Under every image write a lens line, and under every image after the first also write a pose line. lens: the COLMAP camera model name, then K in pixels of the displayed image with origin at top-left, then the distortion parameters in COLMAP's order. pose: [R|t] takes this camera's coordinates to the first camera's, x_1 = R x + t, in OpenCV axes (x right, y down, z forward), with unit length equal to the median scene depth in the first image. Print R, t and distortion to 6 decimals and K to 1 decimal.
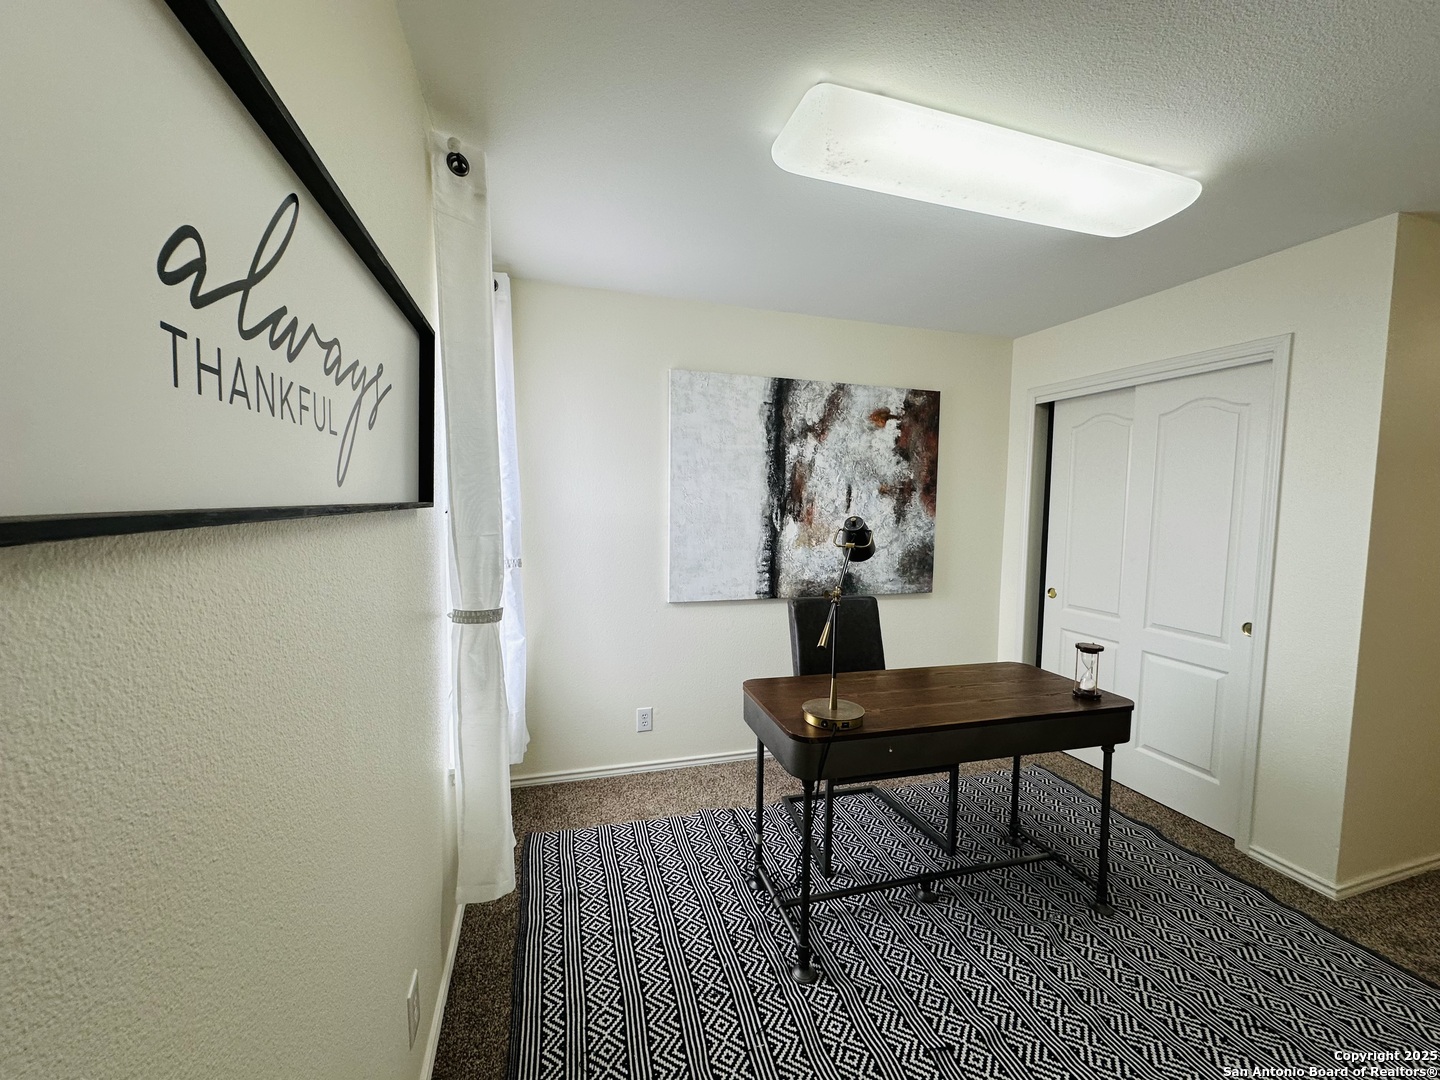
lens RADIAL K [[574.2, 0, 722.1], [0, 574.2, 540.9], [0, 0, 1]] dist [-0.002958, 0.000476]
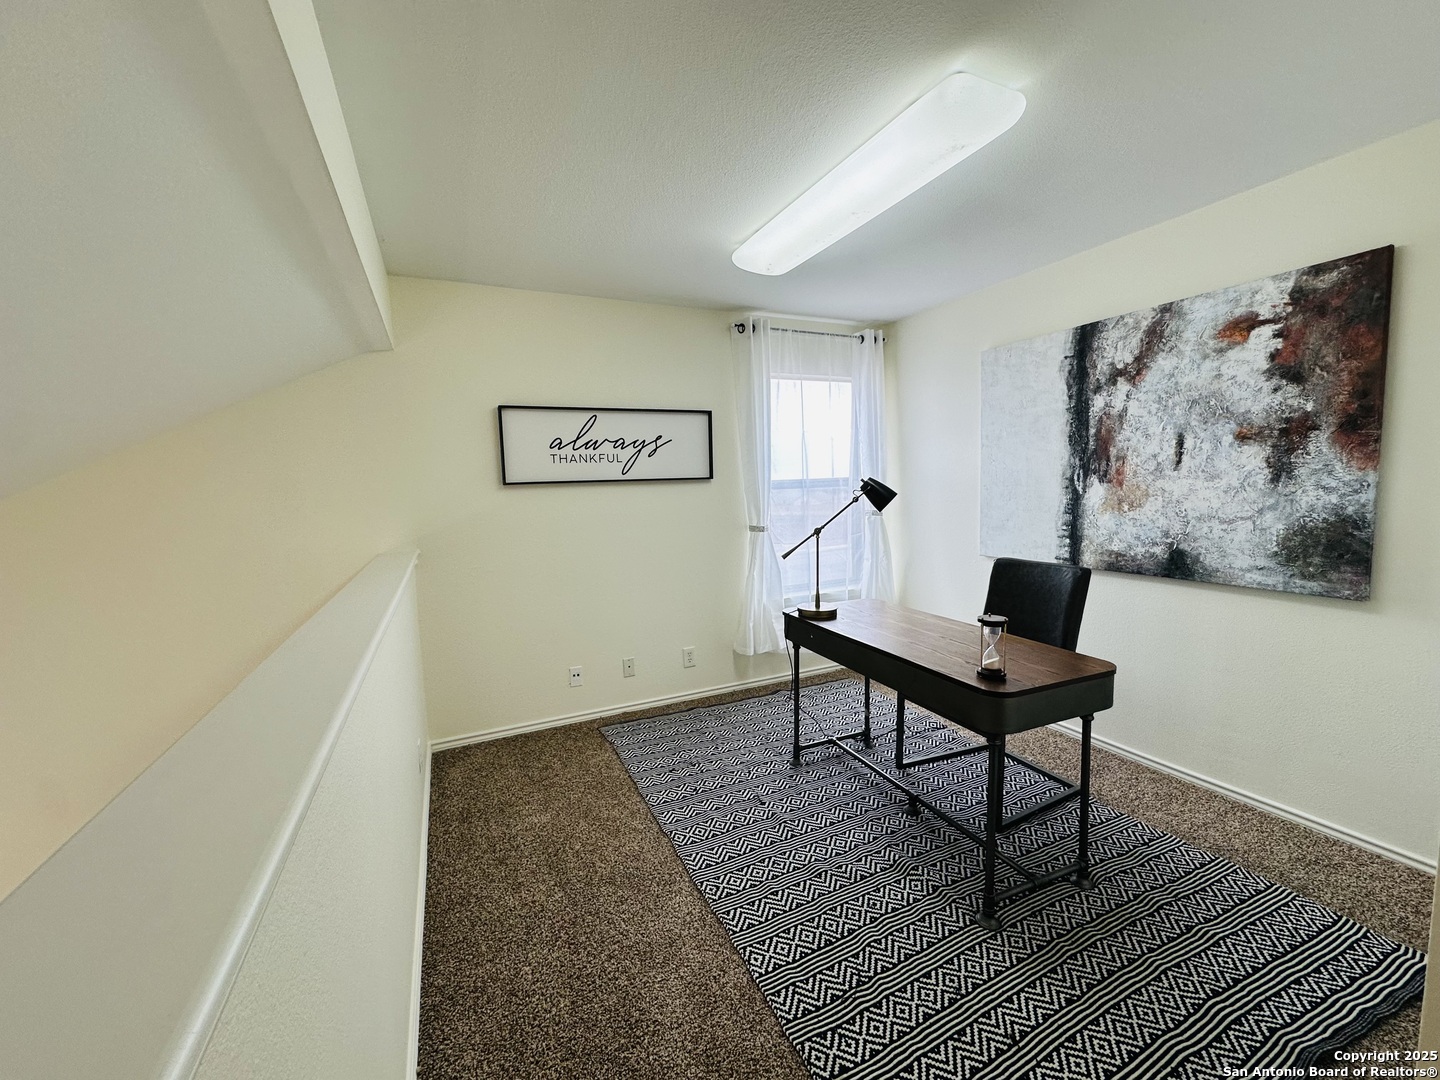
lens RADIAL K [[574.2, 0, 716.6], [0, 574.2, 541.9], [0, 0, 1]] dist [-0.002958, 0.000476]
pose [[0.139326, 0.082011, -0.986845, 0.905443], [-0.036878, 0.996303, 0.077590, 0.009820], [0.989560, 0.025583, 0.141836, 0.289793]]
